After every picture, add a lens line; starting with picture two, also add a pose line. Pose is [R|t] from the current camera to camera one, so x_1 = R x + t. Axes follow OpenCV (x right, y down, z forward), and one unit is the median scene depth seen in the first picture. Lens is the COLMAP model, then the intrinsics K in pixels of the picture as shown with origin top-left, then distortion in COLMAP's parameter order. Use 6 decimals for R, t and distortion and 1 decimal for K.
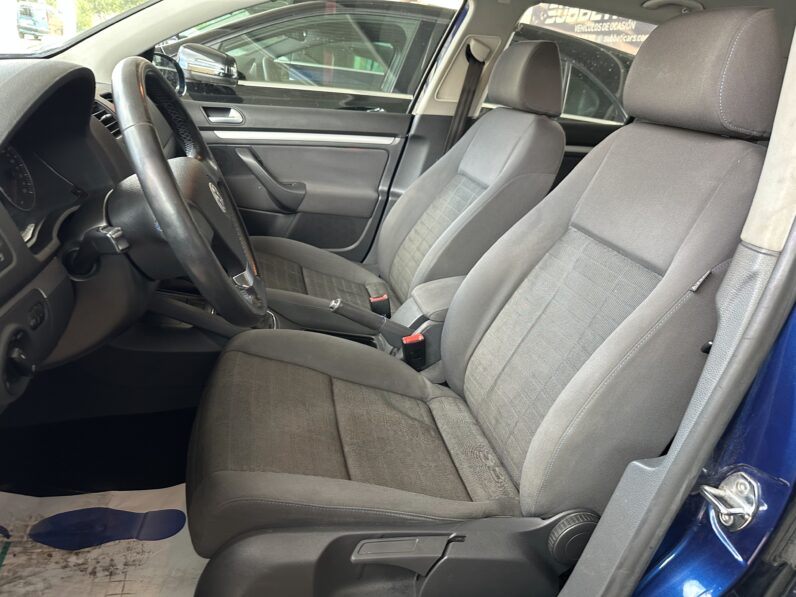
lens RADIAL K [[554.4, 0, 397.1], [0, 554.4, 301.5], [0, 0, 1]] dist [0.044774, -0.055566]
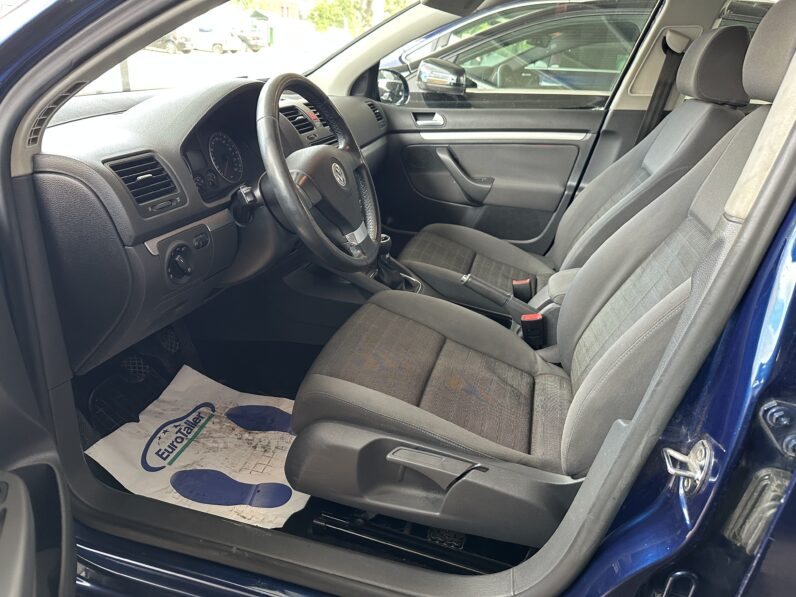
lens RADIAL K [[567.8, 0, 398.0], [0, 567.8, 298.5], [0, 0, 1]] dist [0.093316, -0.171415]
pose [[0.883922, 0.103725, -0.455986, 0.213735], [-0.115660, 0.993287, 0.001741, 0.042533], [0.453106, 0.051200, 0.889985, -0.069683]]
